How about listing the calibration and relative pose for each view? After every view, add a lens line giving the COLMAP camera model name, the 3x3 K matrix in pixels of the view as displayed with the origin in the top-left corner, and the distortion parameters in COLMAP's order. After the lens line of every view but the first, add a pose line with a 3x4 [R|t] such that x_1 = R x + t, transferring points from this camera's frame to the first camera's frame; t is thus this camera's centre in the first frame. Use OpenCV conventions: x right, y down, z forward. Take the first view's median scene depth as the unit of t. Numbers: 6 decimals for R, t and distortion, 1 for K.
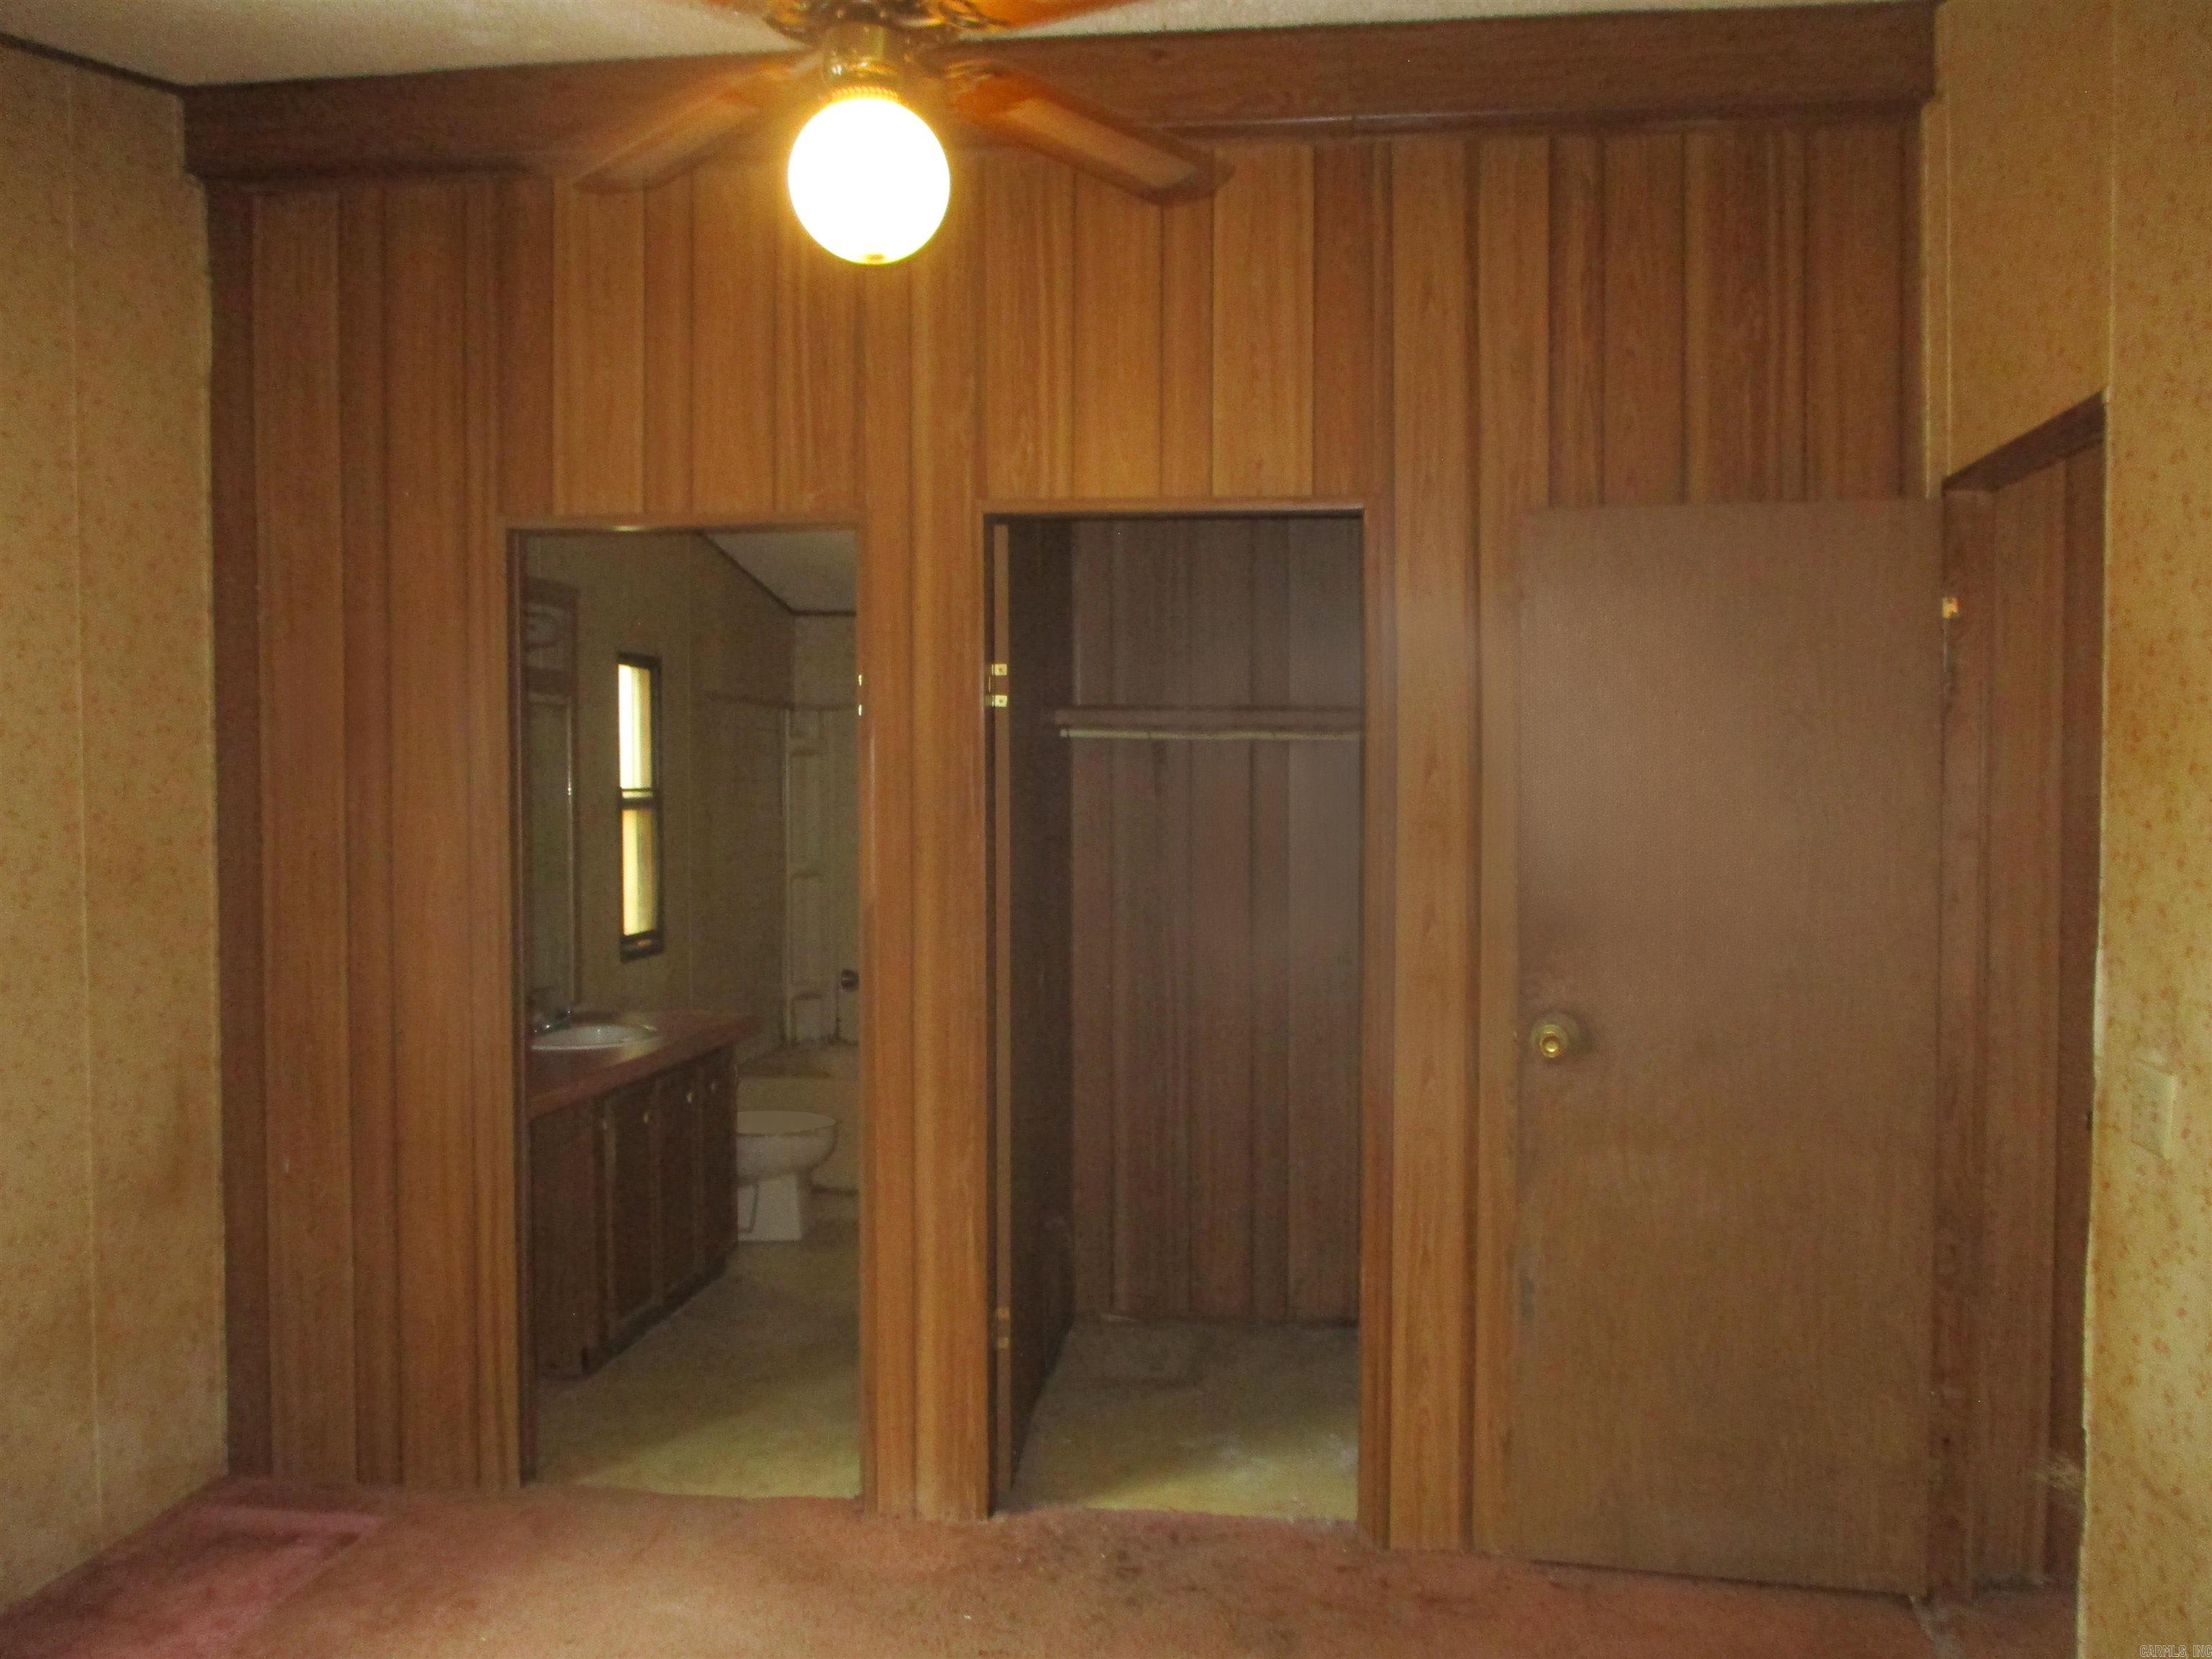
lens RADIAL K [[1828.9, 0, 1107.2], [0, 1828.9, 827.6], [0, 0, 1]] dist [-0.002150, -0.000180]
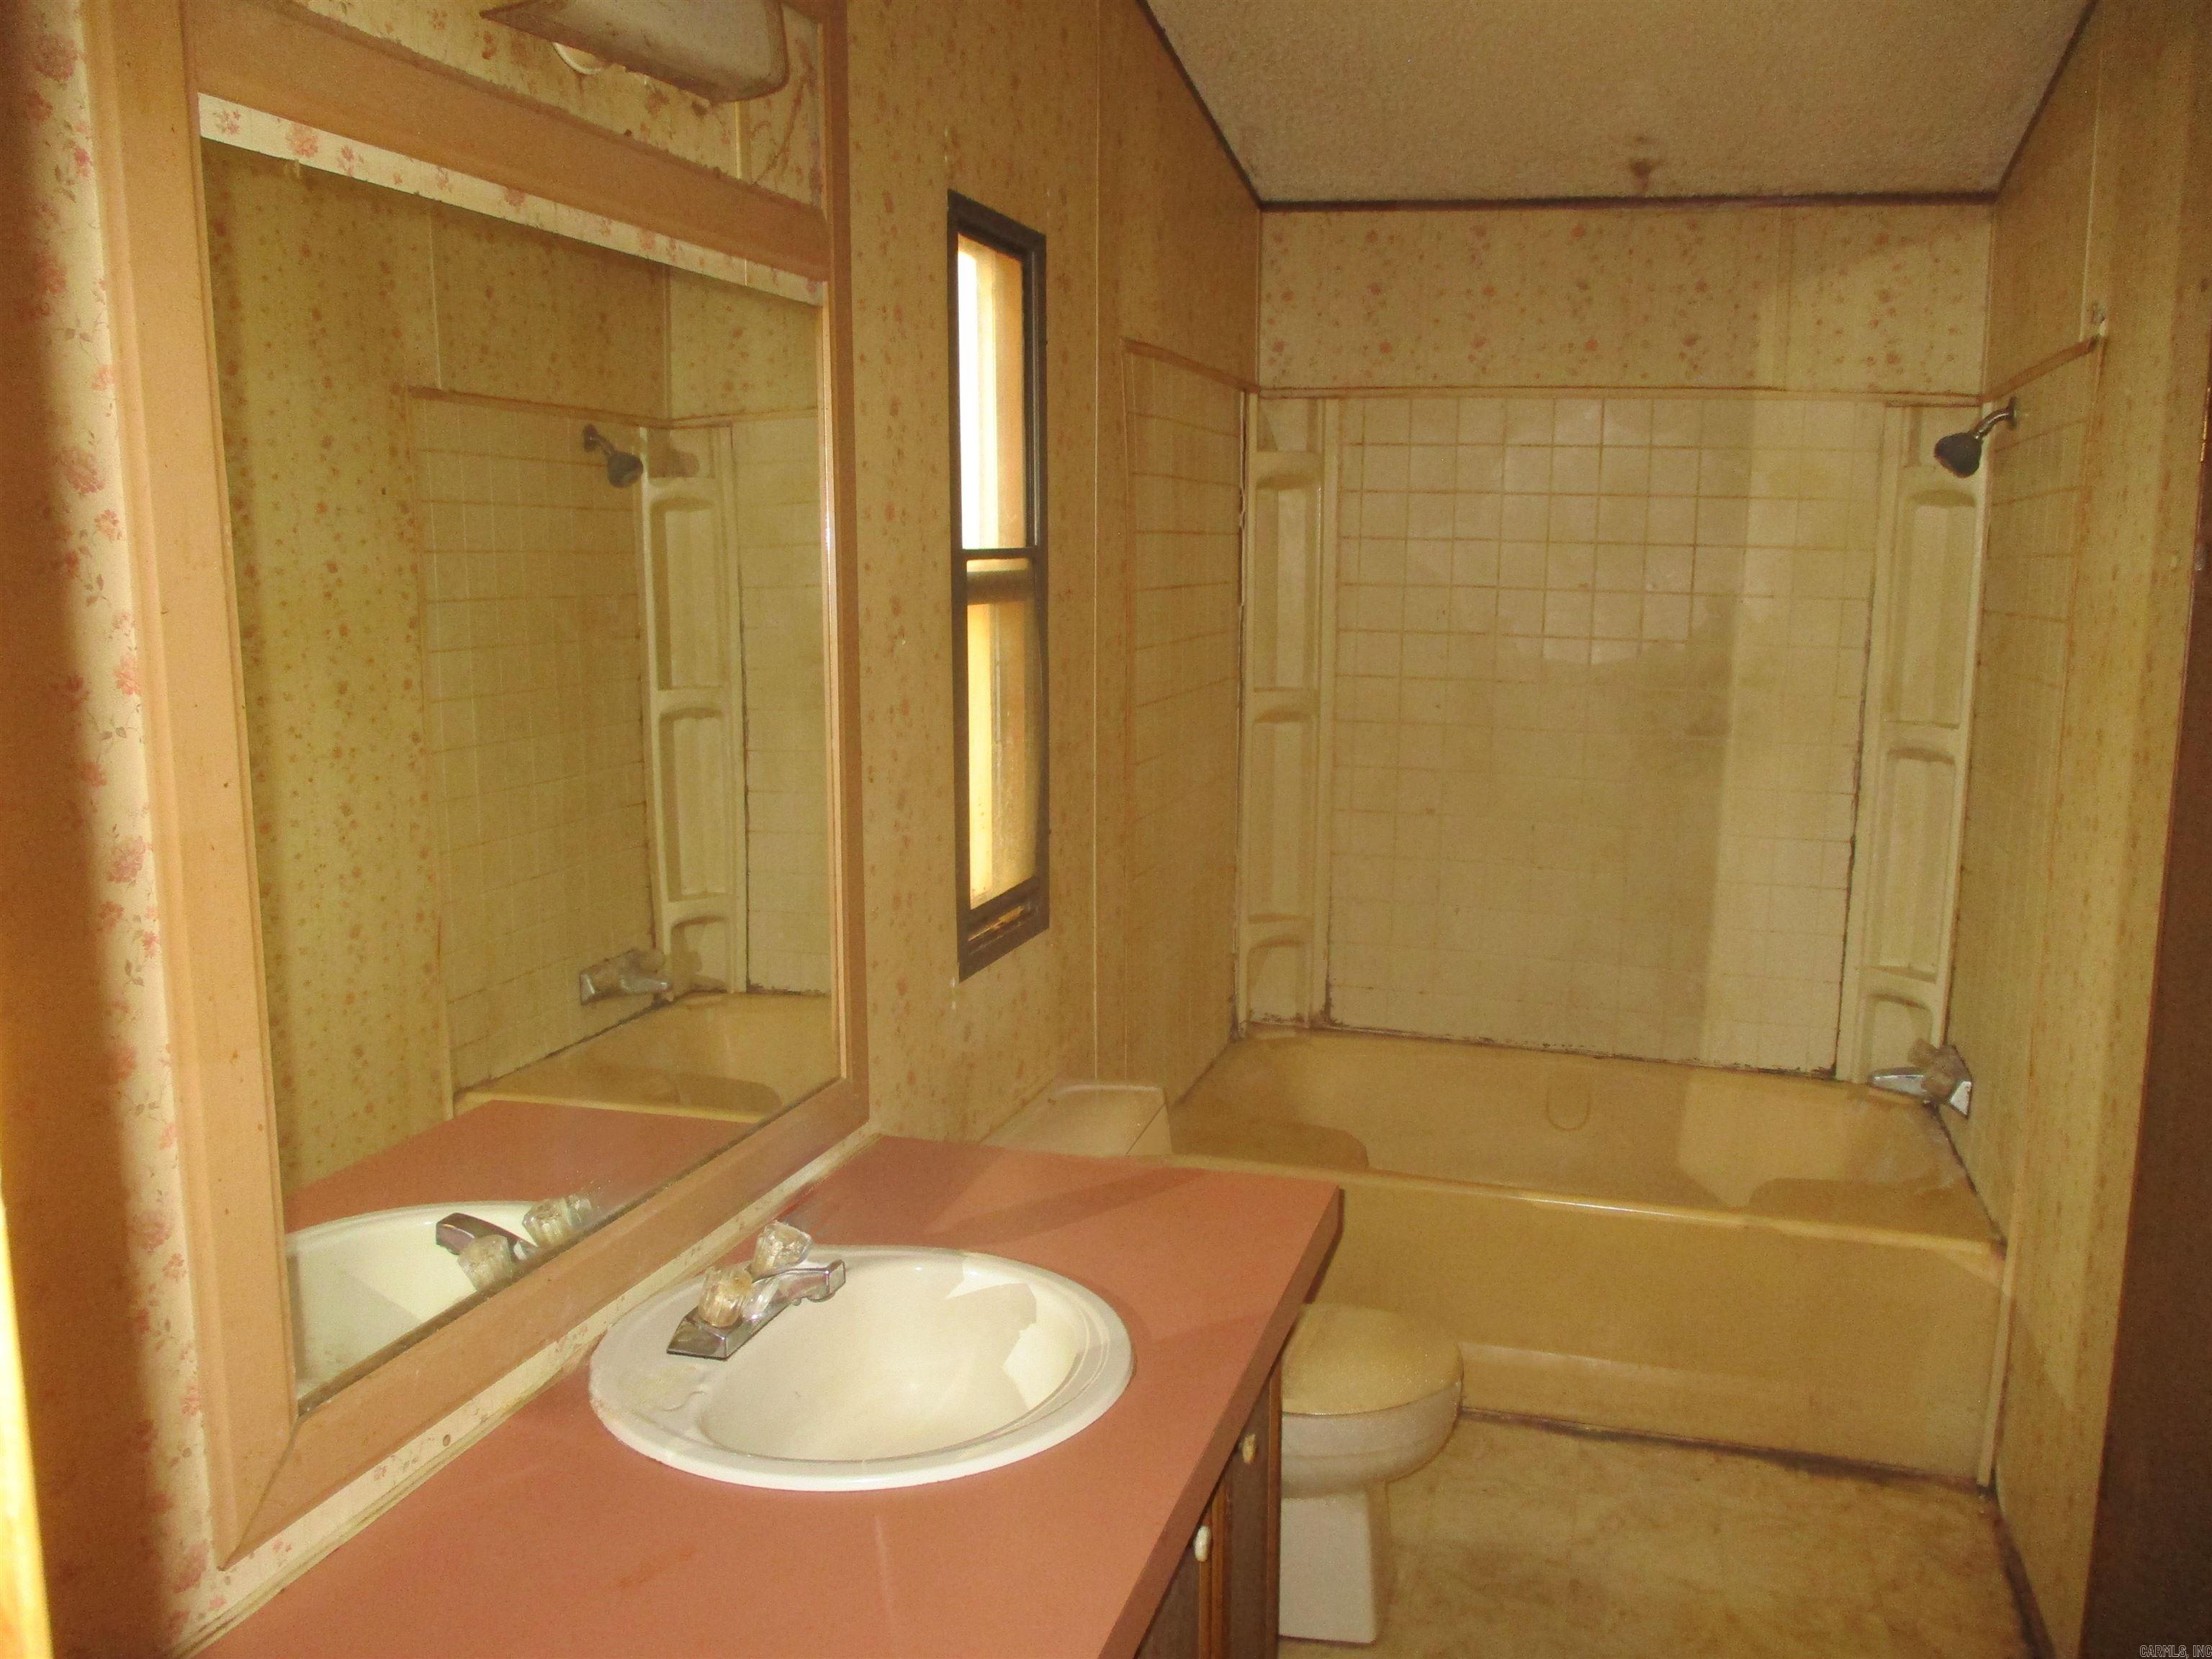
lens RADIAL K [[1828.9, 0, 1106.5], [0, 1828.9, 833.2], [0, 0, 1]] dist [-0.002150, -0.000180]
pose [[0.988529, 0.032711, -0.147449, -0.165391], [-0.012837, 0.990929, 0.133773, -0.013144], [0.150488, -0.130345, 0.979981, 0.578169]]
